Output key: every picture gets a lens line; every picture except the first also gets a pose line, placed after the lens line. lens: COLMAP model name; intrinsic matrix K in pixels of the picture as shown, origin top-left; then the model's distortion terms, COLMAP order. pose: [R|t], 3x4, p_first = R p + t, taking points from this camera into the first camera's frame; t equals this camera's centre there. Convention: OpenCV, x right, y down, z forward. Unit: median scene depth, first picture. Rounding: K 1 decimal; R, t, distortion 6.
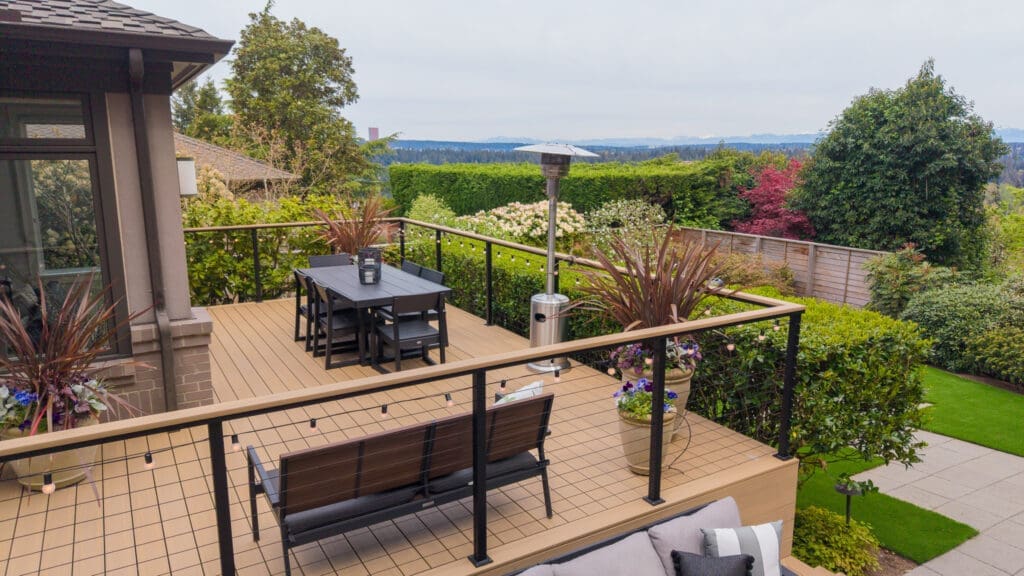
lens RADIAL K [[677.6, 0, 512.0], [0, 677.6, 288.0], [0, 0, 1]] dist [0.051270, -0.061965]
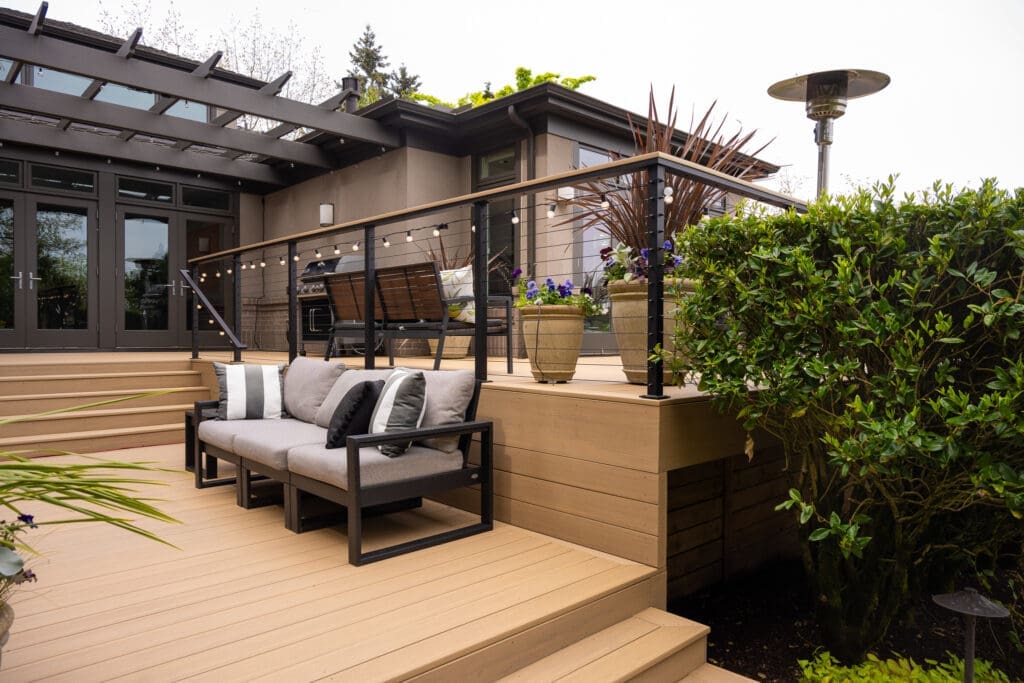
lens RADIAL K [[673.3, 0, 519.0], [0, 673.3, 345.7], [0, 0, 1]] dist [-0.004829, 0.002264]
pose [[0.221349, 0.017388, -0.975040, 0.267374], [-0.193571, 0.980730, -0.026454, 0.065291], [0.955790, 0.194595, 0.220449, 0.197552]]
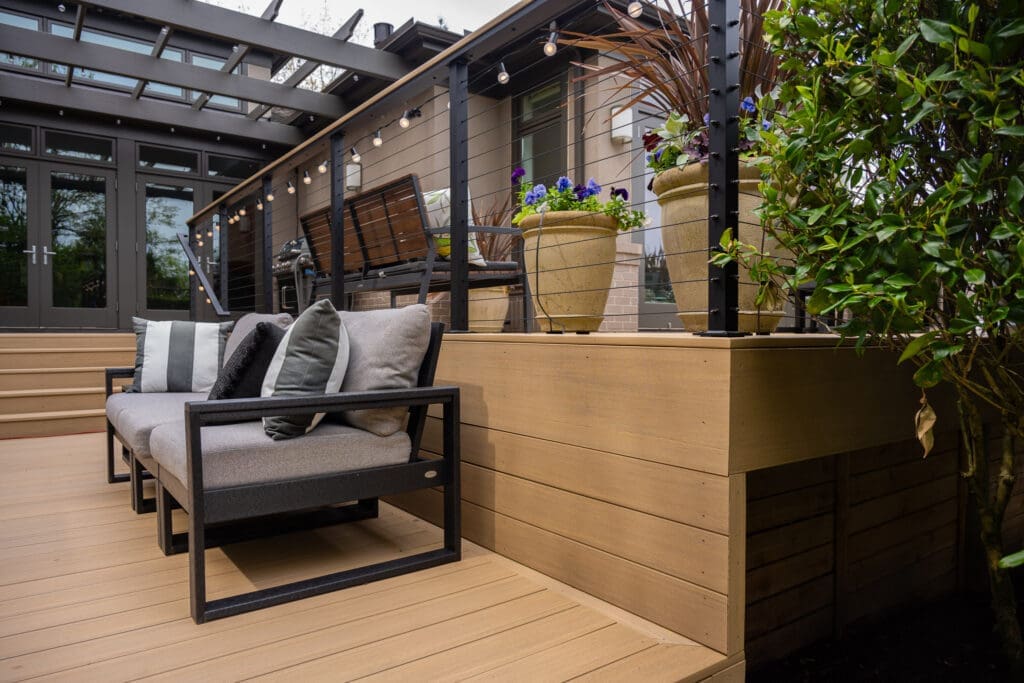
lens RADIAL K [[673.3, 0, 519.0], [0, 673.3, 345.7], [0, 0, 1]] dist [-0.004829, 0.002264]
pose [[0.106442, 0.019356, -0.994130, 0.197552], [-0.193112, 0.981175, -0.001573, 0.073914], [0.975386, 0.192146, 0.108176, 0.233746]]
